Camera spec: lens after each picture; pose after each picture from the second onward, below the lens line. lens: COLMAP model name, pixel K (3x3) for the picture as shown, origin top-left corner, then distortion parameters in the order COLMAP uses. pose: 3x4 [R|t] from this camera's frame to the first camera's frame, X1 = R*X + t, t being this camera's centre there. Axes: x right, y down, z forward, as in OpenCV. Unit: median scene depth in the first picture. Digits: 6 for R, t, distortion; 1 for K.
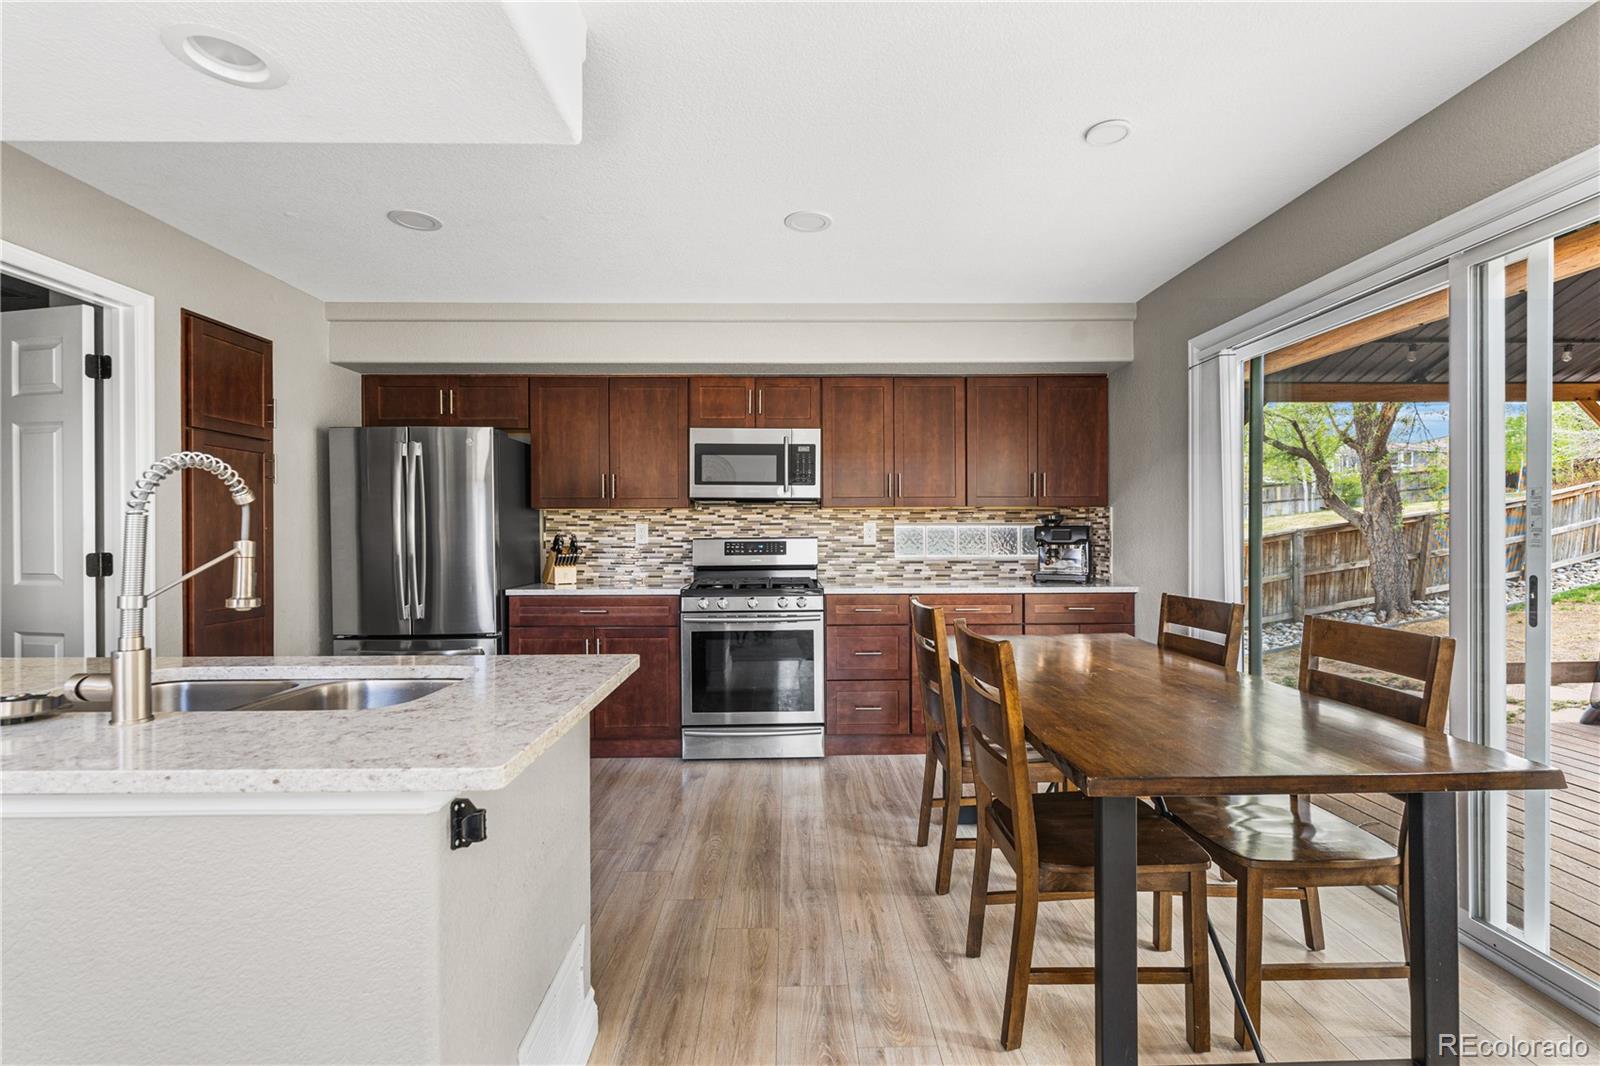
lens RADIAL K [[709.1, 0, 801.0], [0, 709.1, 536.8], [0, 0, 1]] dist [-0.004081, -0.000060]
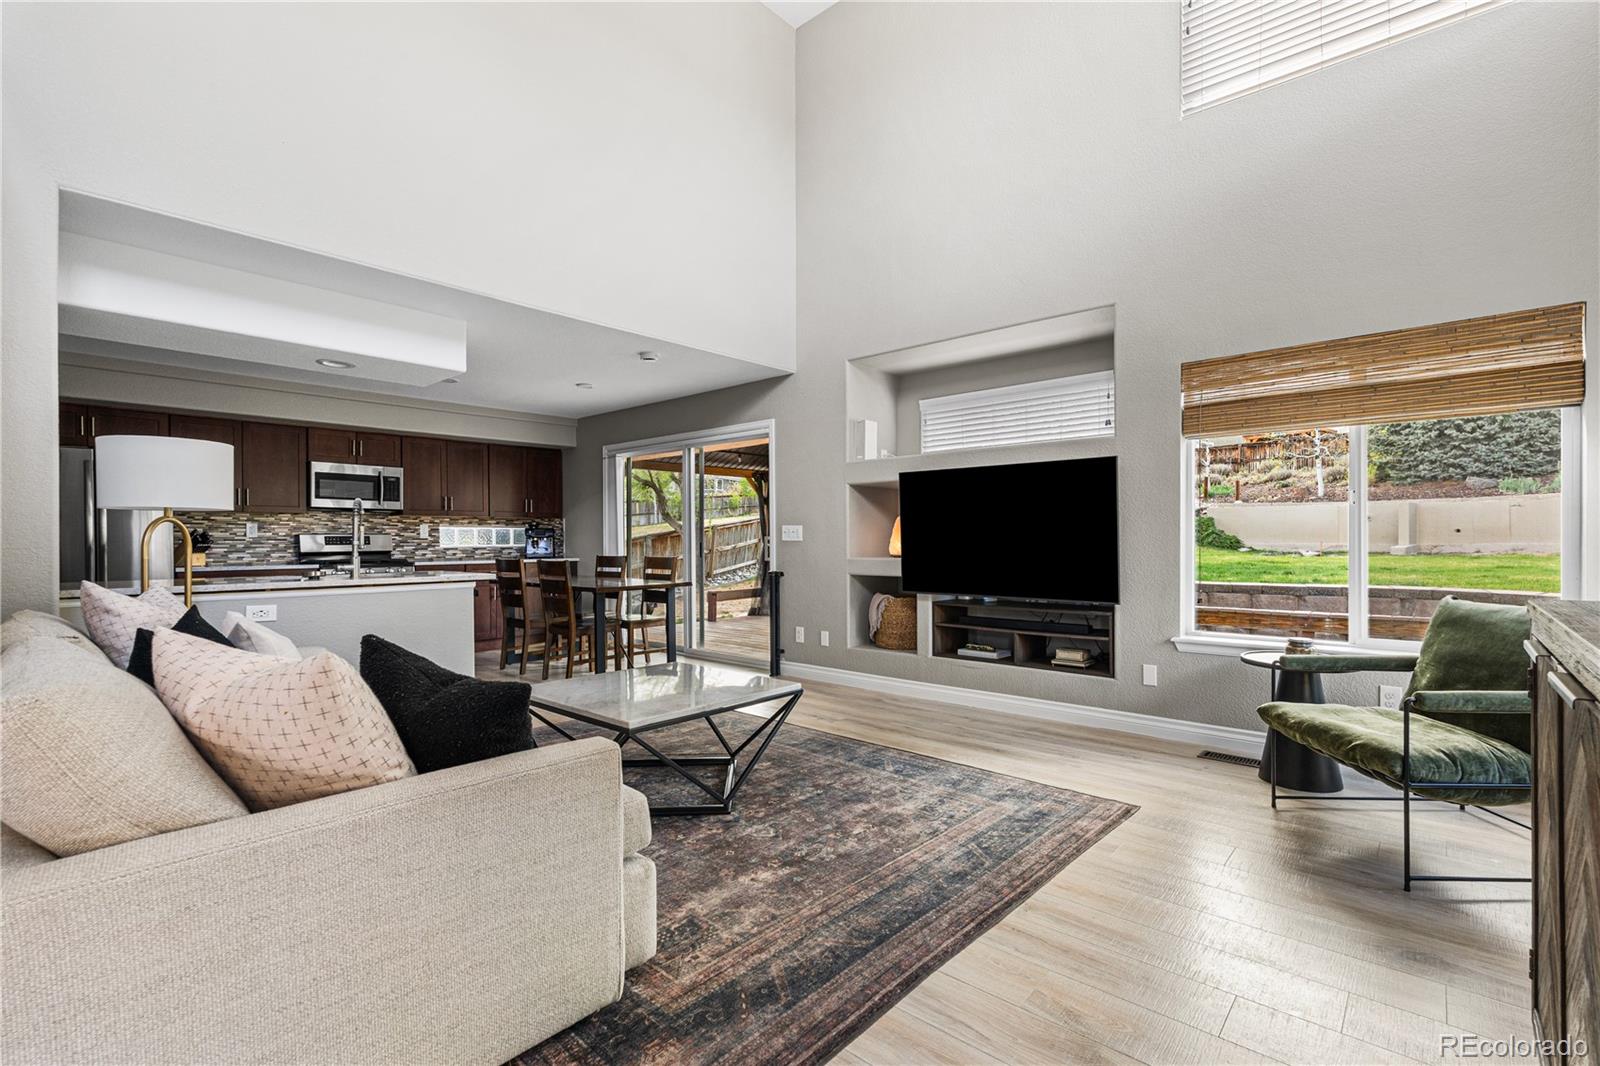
lens RADIAL K [[724.0, 0, 804.6], [0, 724.0, 538.8], [0, 0, 1]] dist [-0.002456, -0.000182]
pose [[0.681594, 0.001058, 0.731730, -0.581542], [0.005623, 0.999962, -0.006683, 0.031130], [-0.731709, 0.008670, 0.681562, -0.861161]]
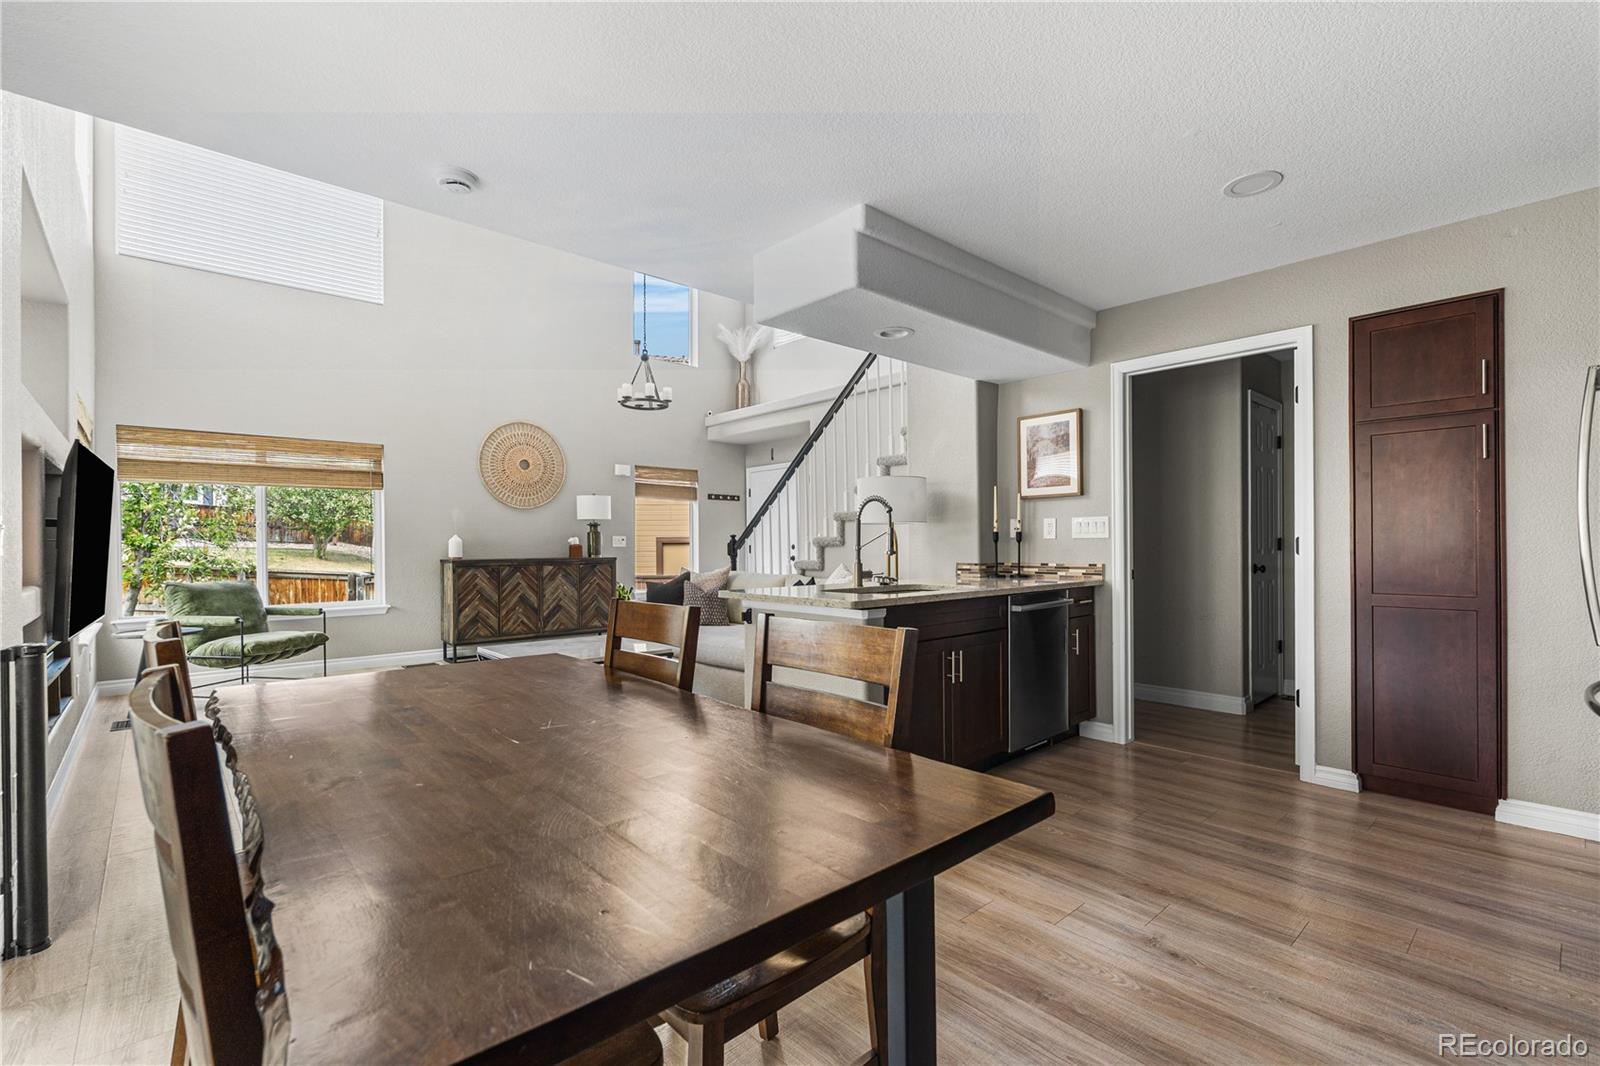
lens RADIAL K [[709.1, 0, 801.0], [0, 709.1, 536.8], [0, 0, 1]] dist [-0.004081, -0.000060]
pose [[-0.754954, 0.000023, -0.655778, 0.368657], [0.005319, 0.999967, -0.006088, 0.017577], [0.655756, -0.008084, -0.754929, 0.913002]]
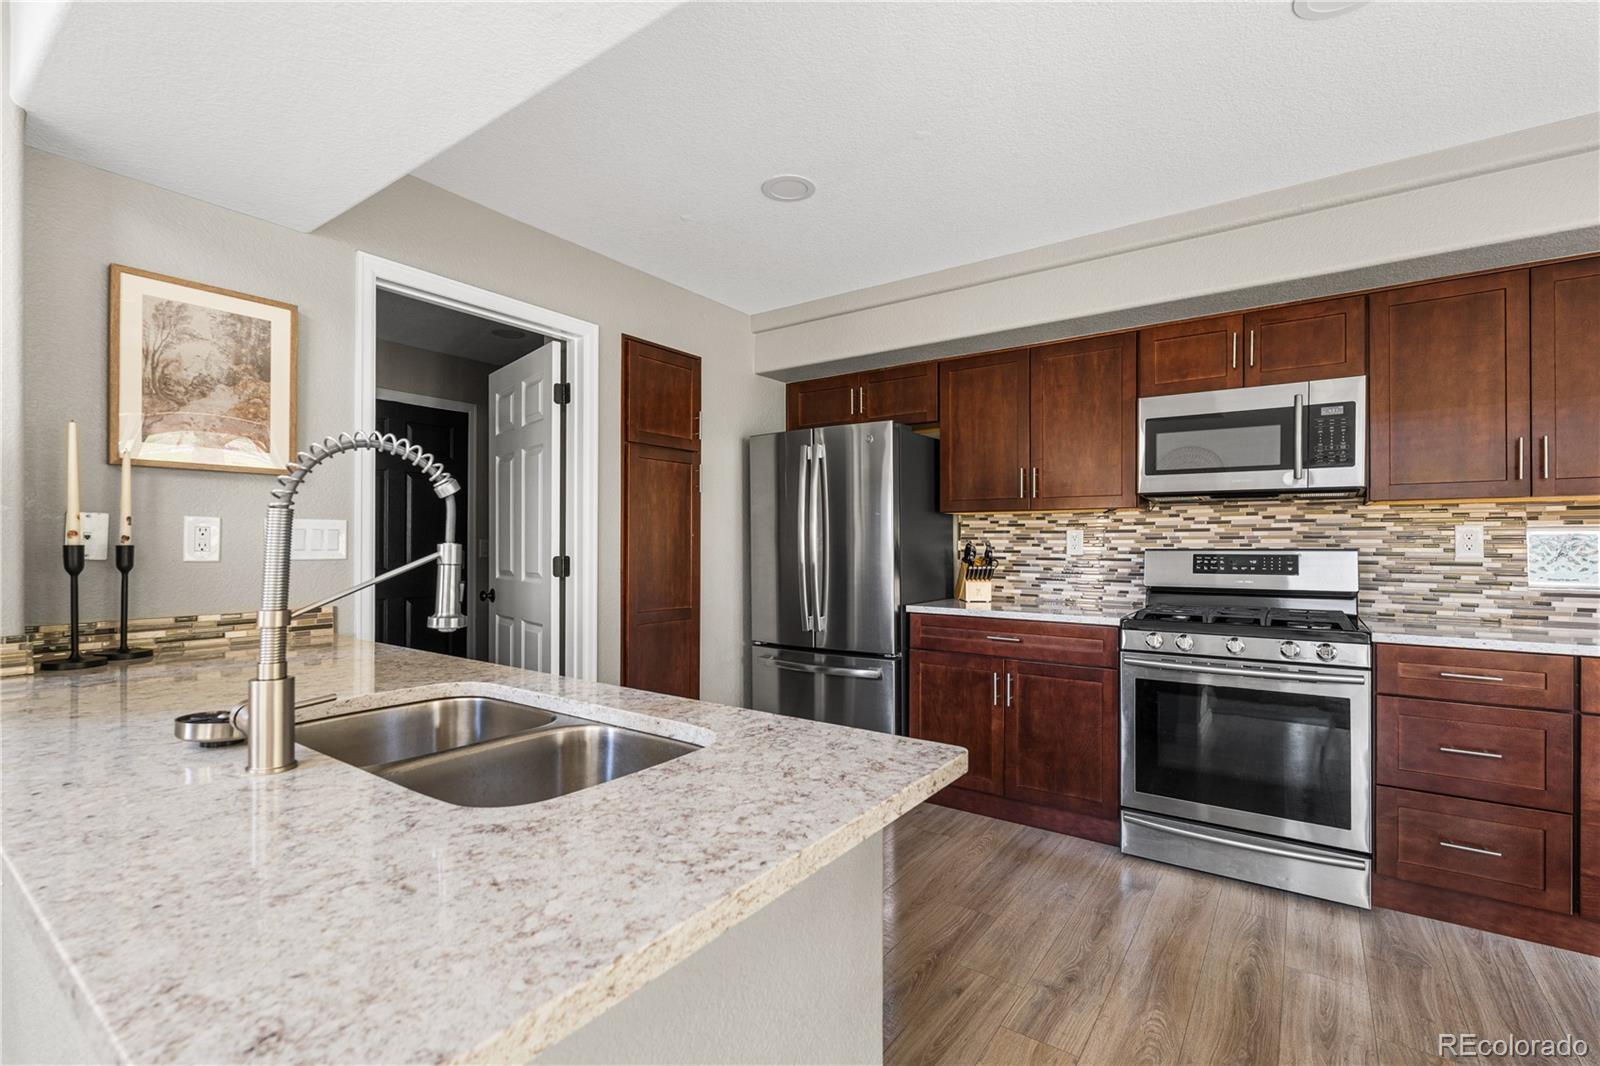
lens RADIAL K [[711.8, 0, 797.9], [0, 711.8, 542.9], [0, 0, 1]] dist [-0.002238, 0.000024]
pose [[0.801725, 0.004401, -0.597676, 0.001277], [-0.008125, 0.999961, -0.003537, 0.001563], [0.597637, 0.007692, 0.801730, 0.202016]]
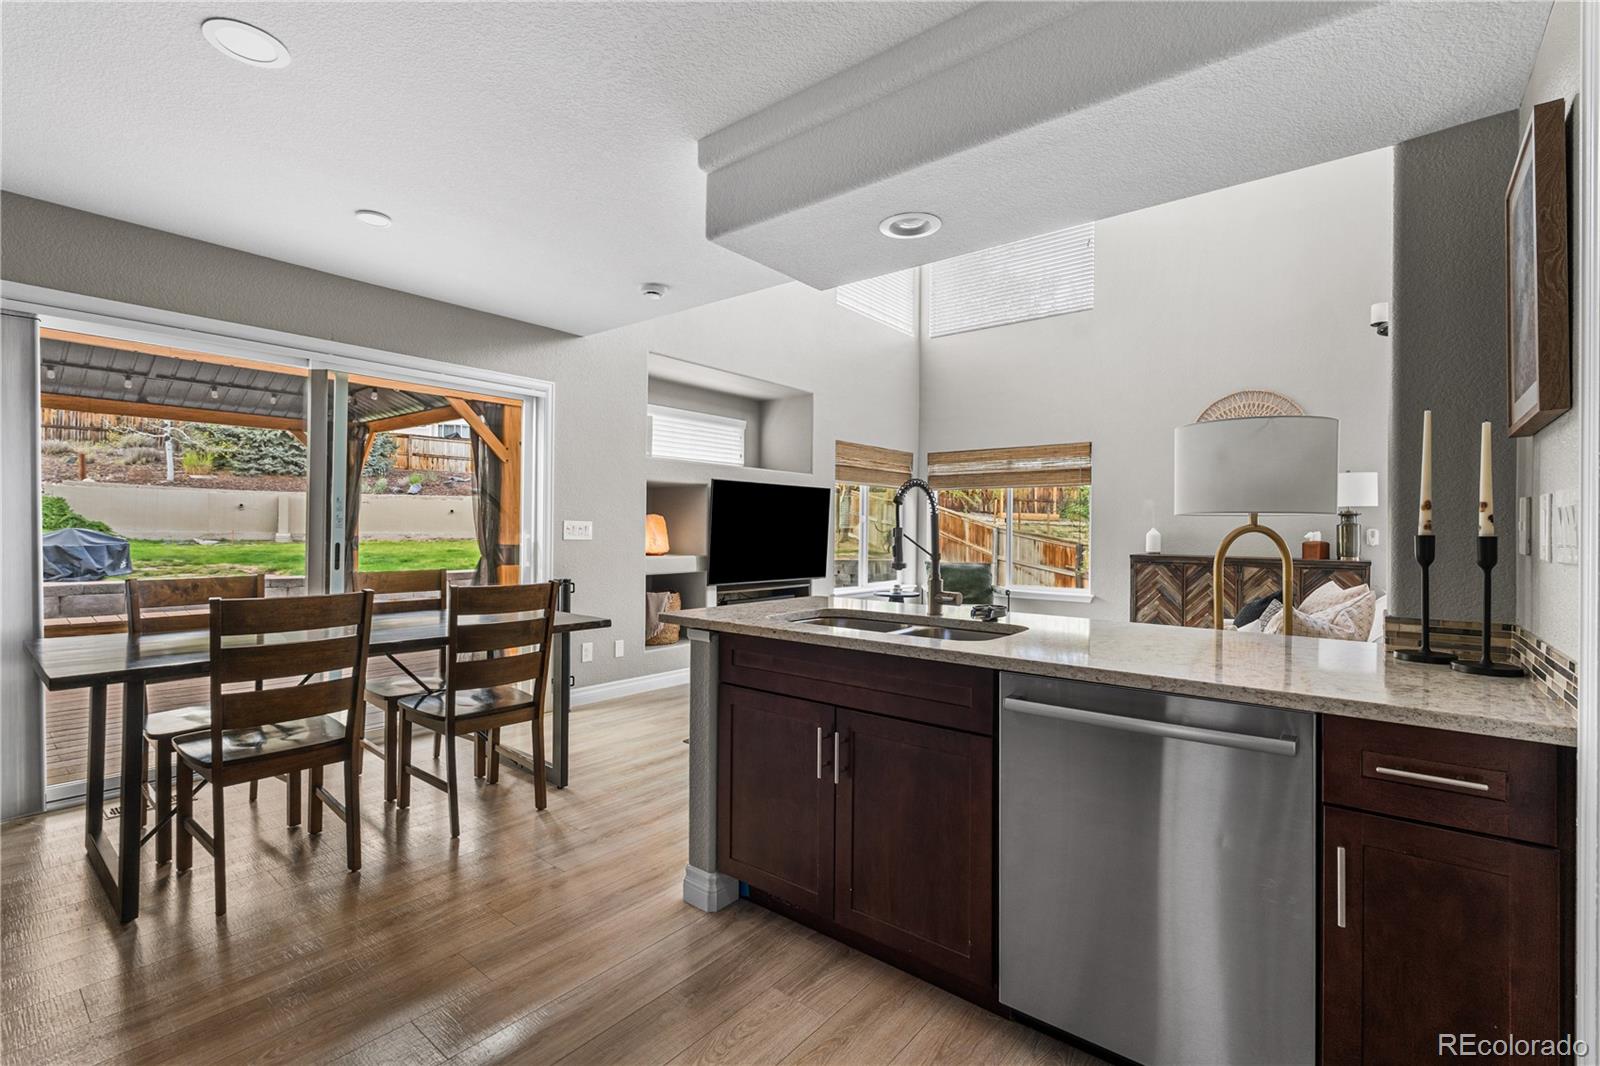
lens RADIAL K [[716.2, 0, 799.4], [0, 716.2, 521.9], [0, 0, 1]] dist [-0.003437, -0.000144]
pose [[-0.763155, 0.000052, 0.646215, -0.571943], [-0.006816, 0.999944, -0.008130, 0.002840], [-0.646179, -0.010609, -0.763112, 0.819135]]
